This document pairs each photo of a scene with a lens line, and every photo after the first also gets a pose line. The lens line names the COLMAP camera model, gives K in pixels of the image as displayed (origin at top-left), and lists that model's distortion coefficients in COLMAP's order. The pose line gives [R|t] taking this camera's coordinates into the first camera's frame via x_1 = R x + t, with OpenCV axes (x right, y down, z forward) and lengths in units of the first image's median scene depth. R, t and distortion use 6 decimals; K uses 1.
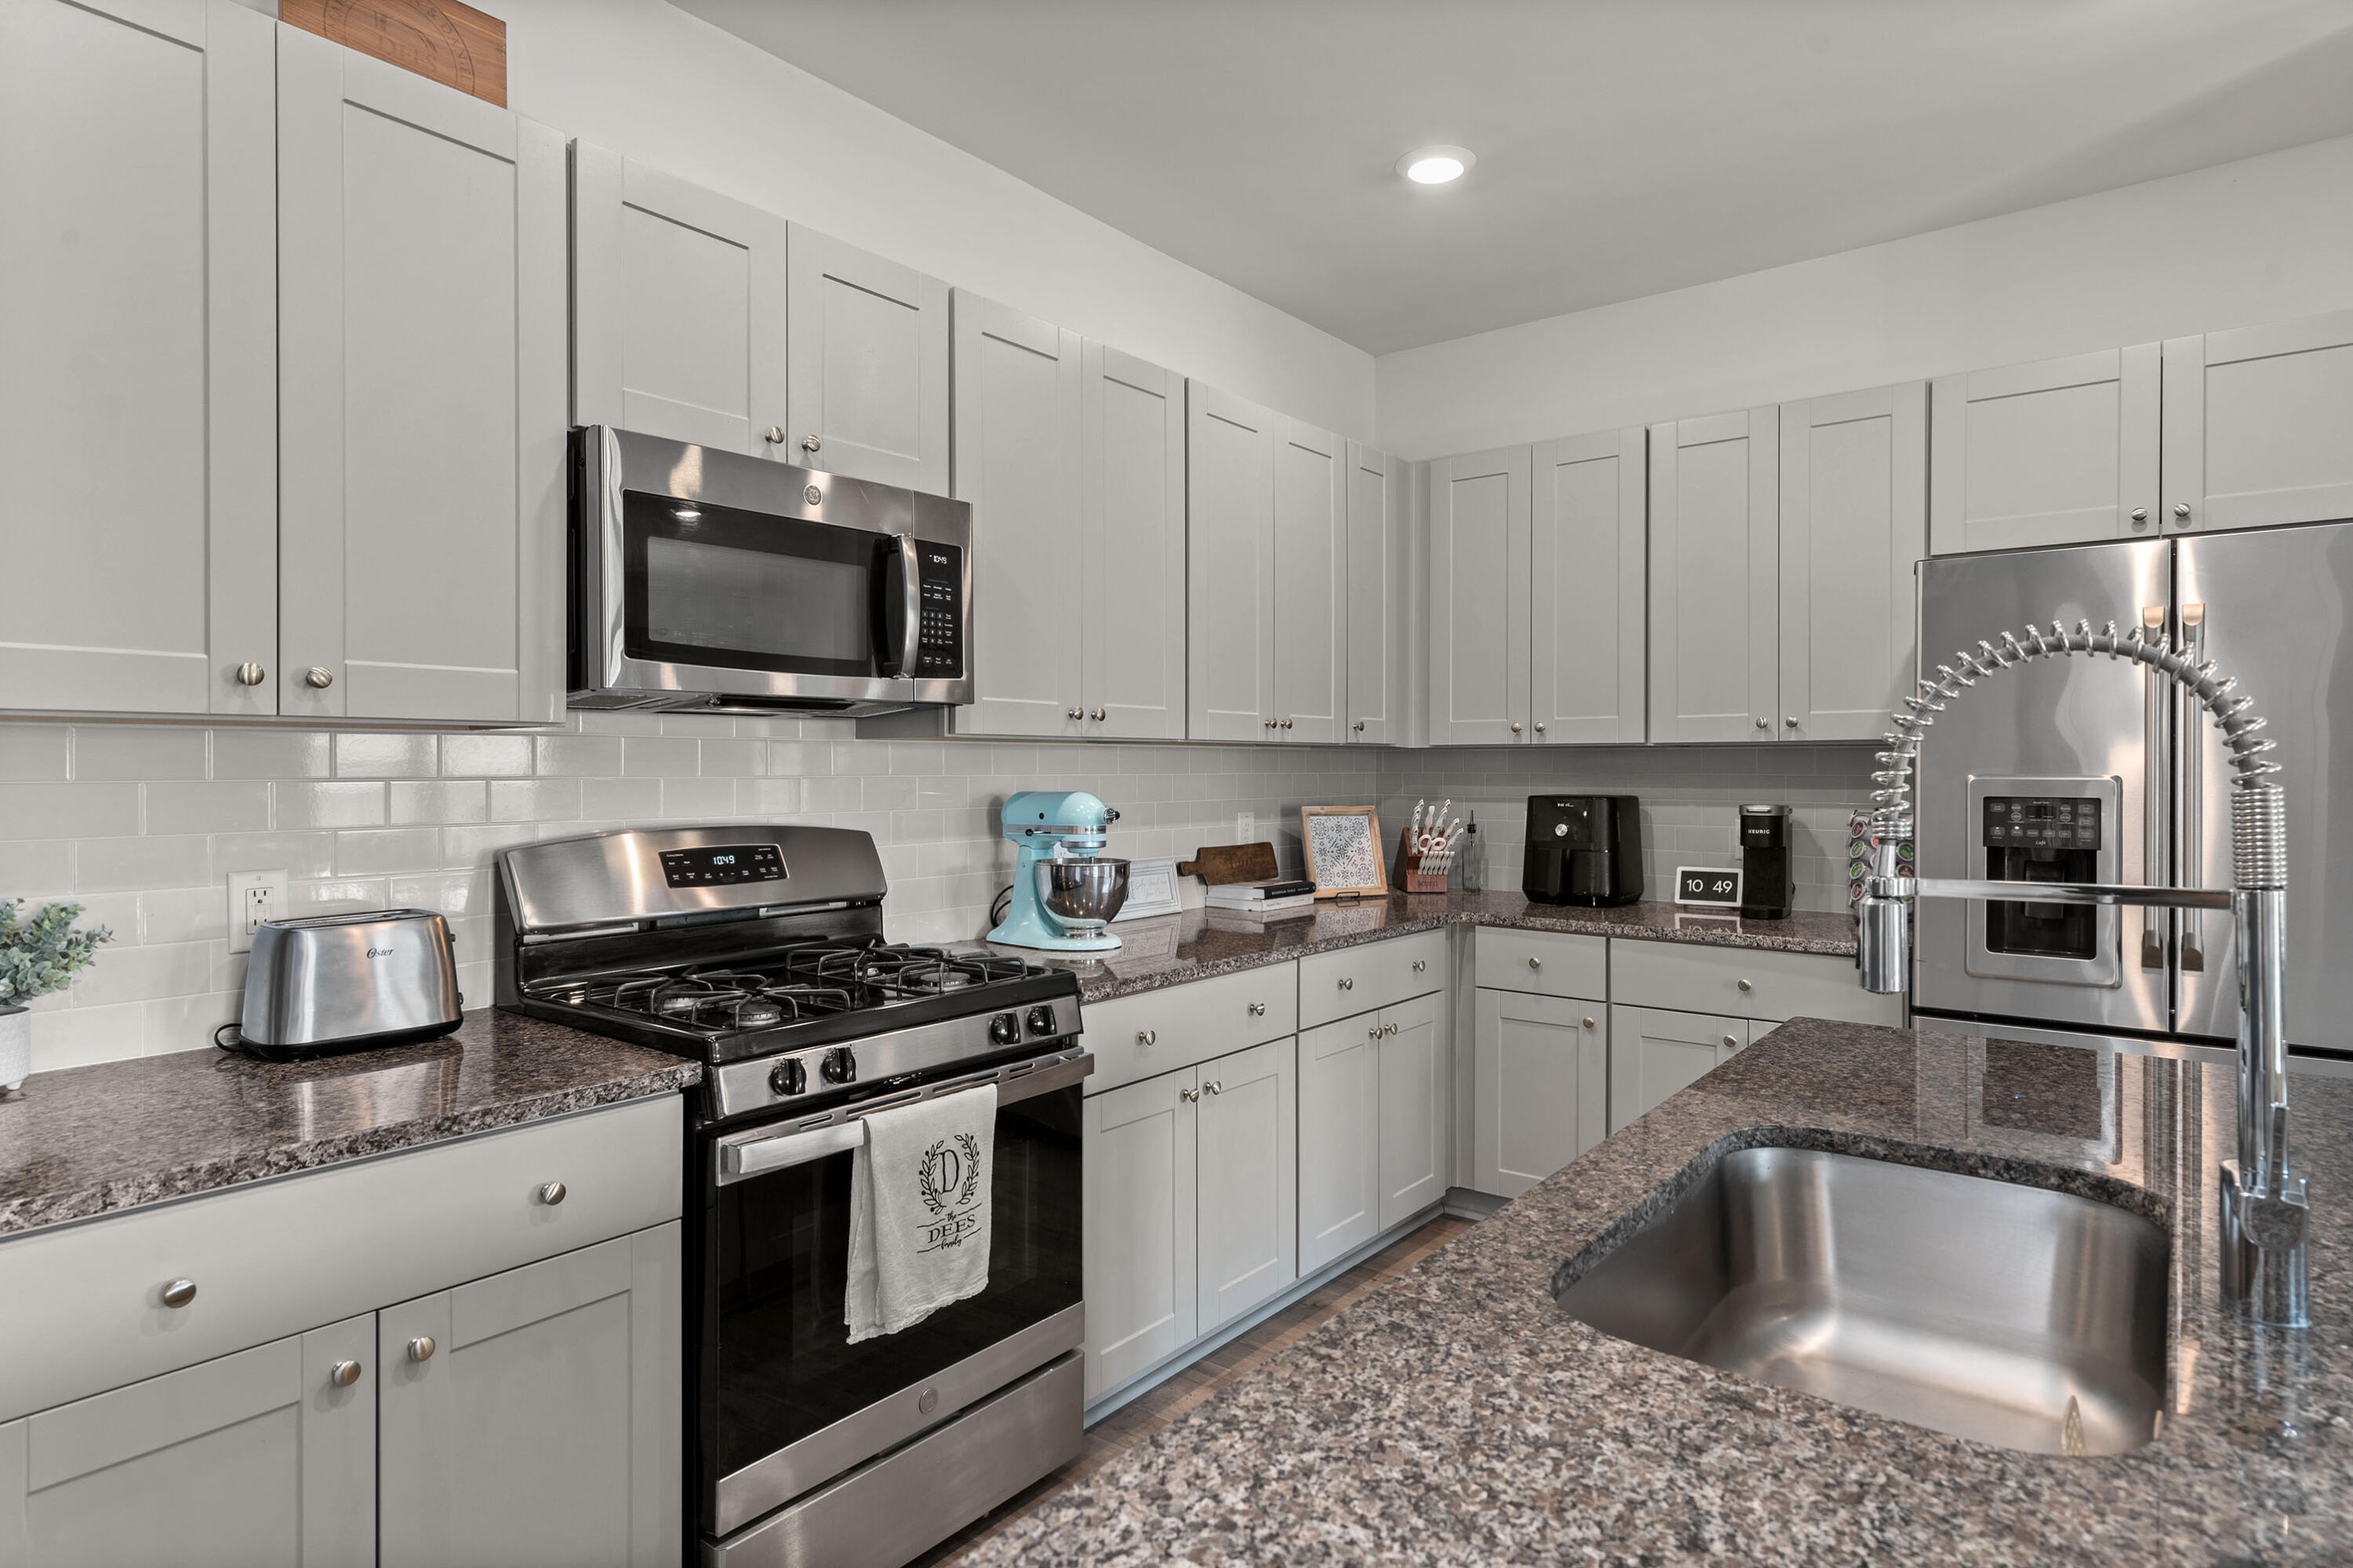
lens RADIAL K [[1250.3, 0, 1250.4], [0, 1250.3, 770.2], [0, 0, 1]] dist [0.001895, 0.000160]
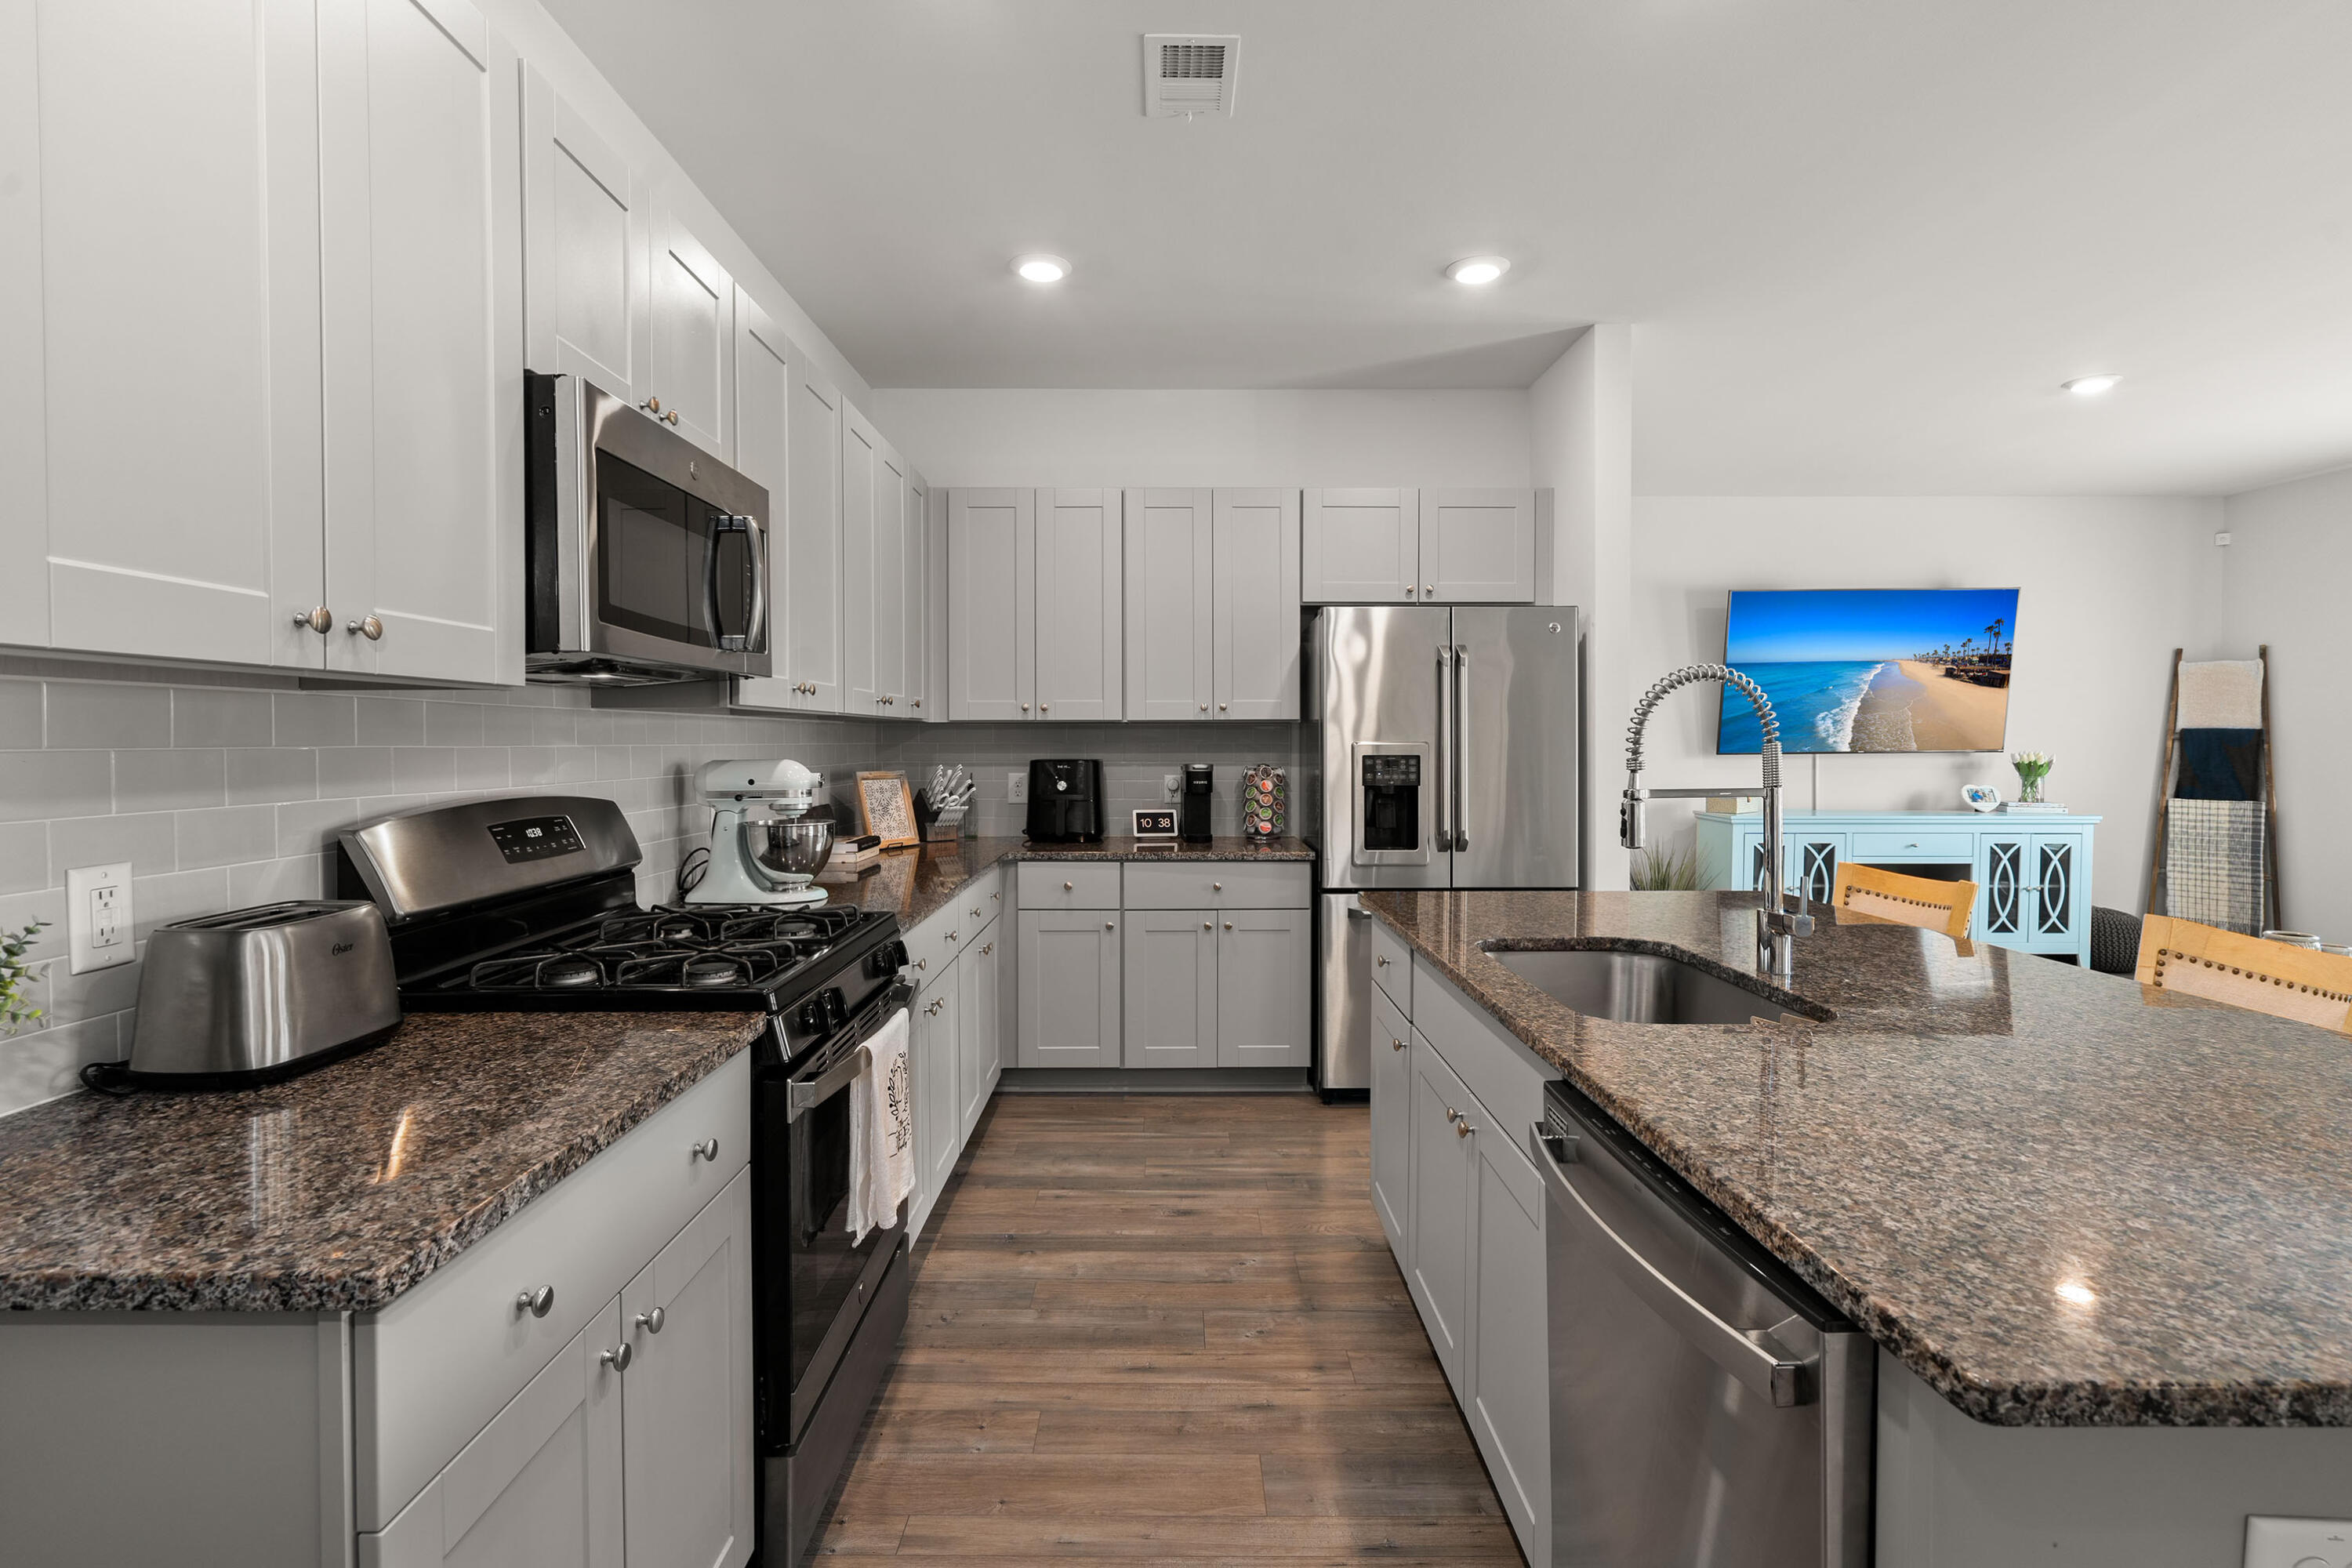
lens RADIAL K [[1065.0, 0, 1183.2], [0, 1065.0, 759.7], [0, 0, 1]] dist [-0.012362, 0.000172]
pose [[0.791390, -0.011891, 0.611196, -0.367530], [0.002990, 0.999874, 0.015582, 0.003709], [-0.611305, -0.010504, 0.791326, 0.039337]]
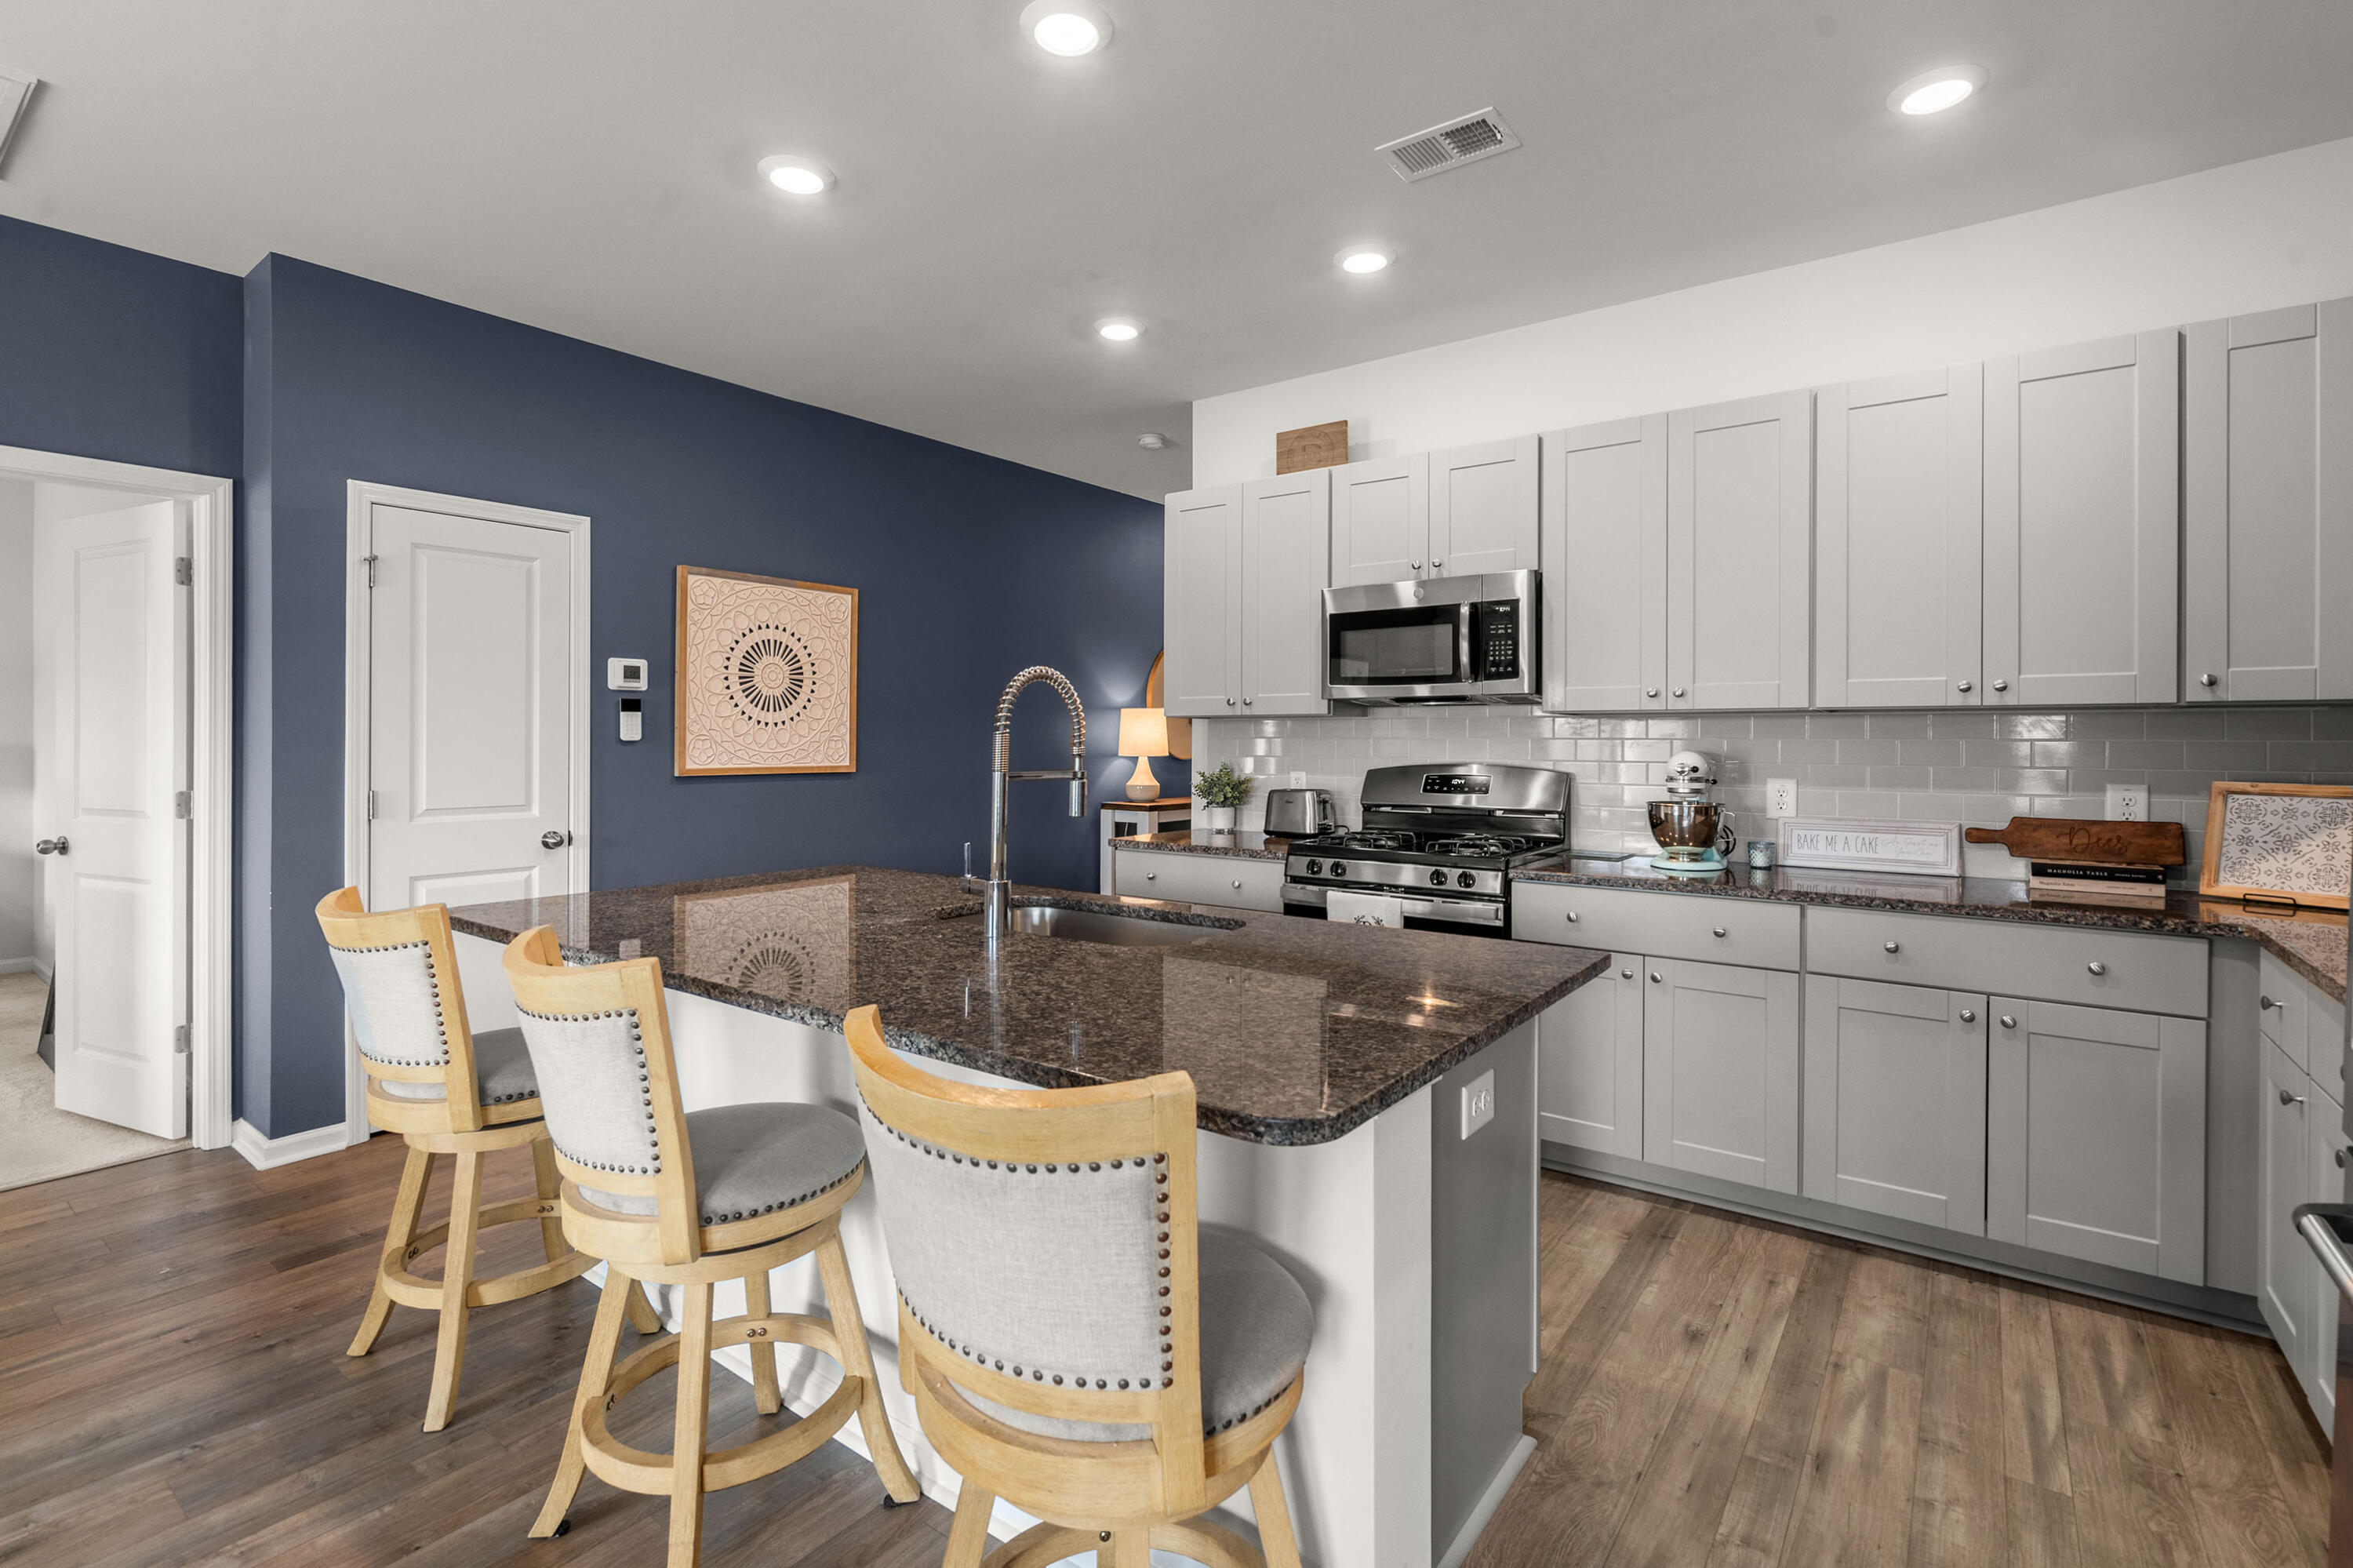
lens RADIAL K [[1065.5, 0, 1183.7], [0, 1065.5, 759.7], [0, 0, 1]] dist [-0.012362, 0.000172]
pose [[0.003586, 0.018332, -0.999826, 0.812496], [-0.005265, 0.999818, 0.018313, 0.007524], [0.999980, 0.005199, 0.003682, 0.386722]]
